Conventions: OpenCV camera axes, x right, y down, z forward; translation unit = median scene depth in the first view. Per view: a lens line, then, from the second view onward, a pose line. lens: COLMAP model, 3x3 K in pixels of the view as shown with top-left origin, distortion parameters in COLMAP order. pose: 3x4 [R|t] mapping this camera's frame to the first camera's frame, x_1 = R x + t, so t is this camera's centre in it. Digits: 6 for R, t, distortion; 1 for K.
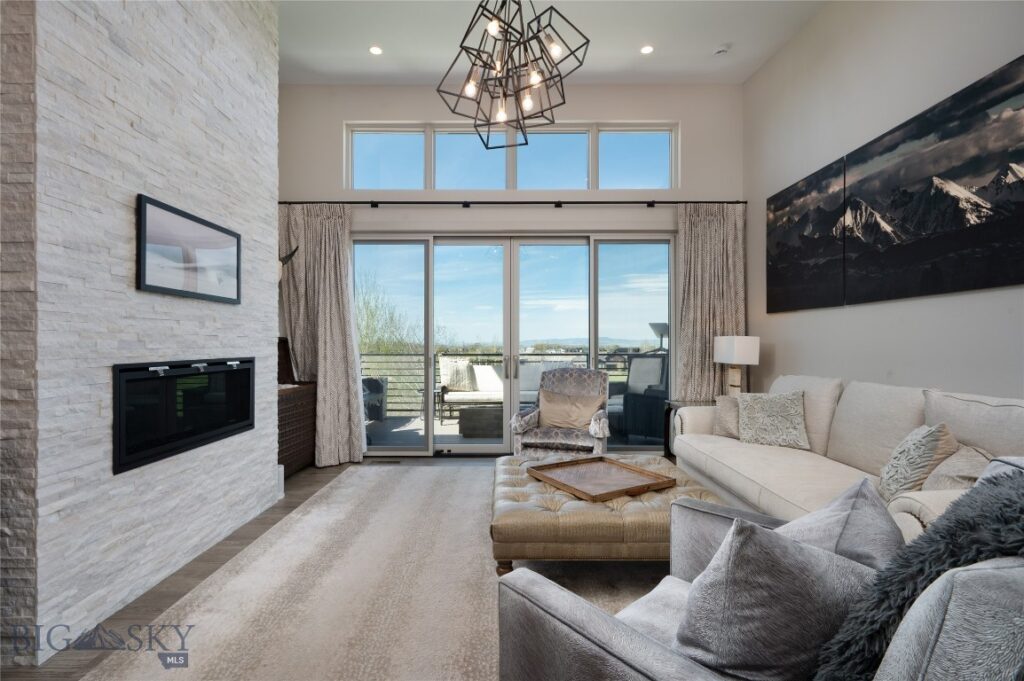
lens RADIAL K [[458.9, 0, 507.3], [0, 458.9, 345.3], [0, 0, 1]] dist [-0.002540, -0.000465]
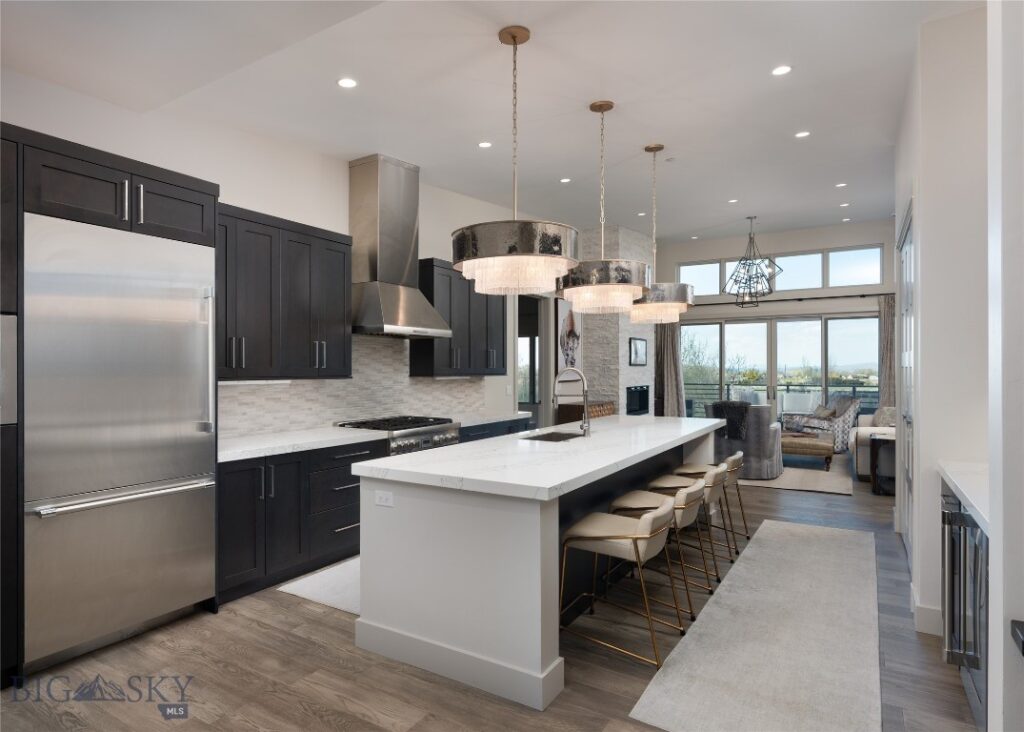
lens RADIAL K [[587.1, 0, 497.5], [0, 587.1, 369.2], [0, 0, 1]] dist [0.006742, 0.001300]
pose [[0.852951, -0.001642, -0.521989, 0.466654], [0.000793, 0.999998, -0.001849, -0.061424], [0.521991, 0.001163, 0.852950, -2.368958]]
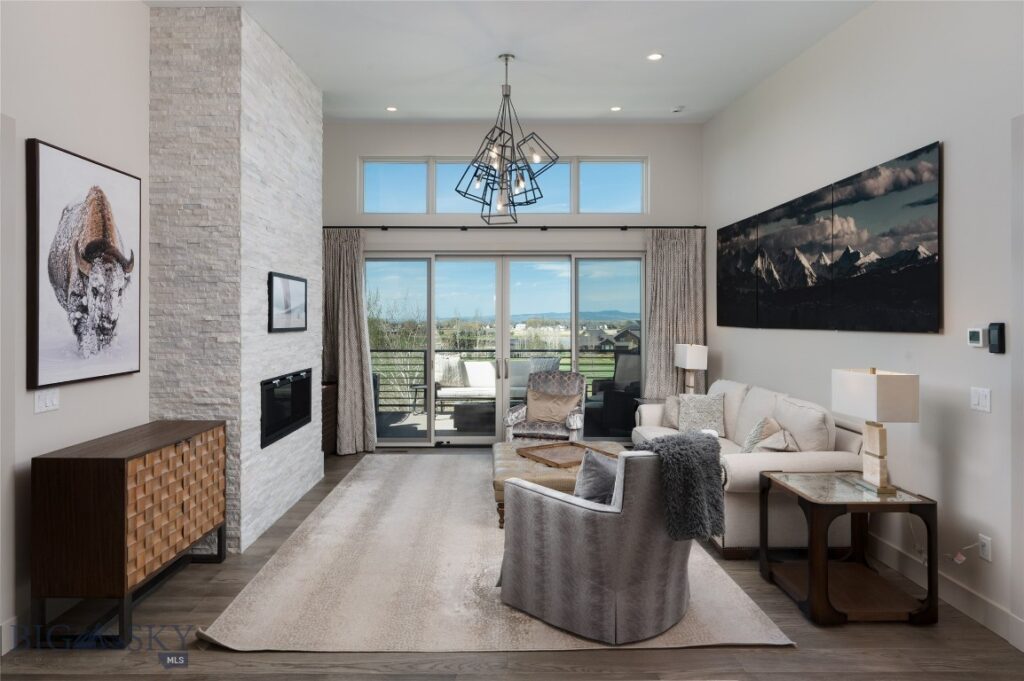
lens RADIAL K [[581.7, 0, 494.9], [0, 581.7, 317.3], [0, 0, 1]] dist [-0.001783, -0.001201]
pose [[0.999990, -0.000030, 0.004462, -0.028776], [0.000054, 0.999986, -0.005290, -0.117276], [-0.004462, 0.005290, 0.999976, -0.725203]]
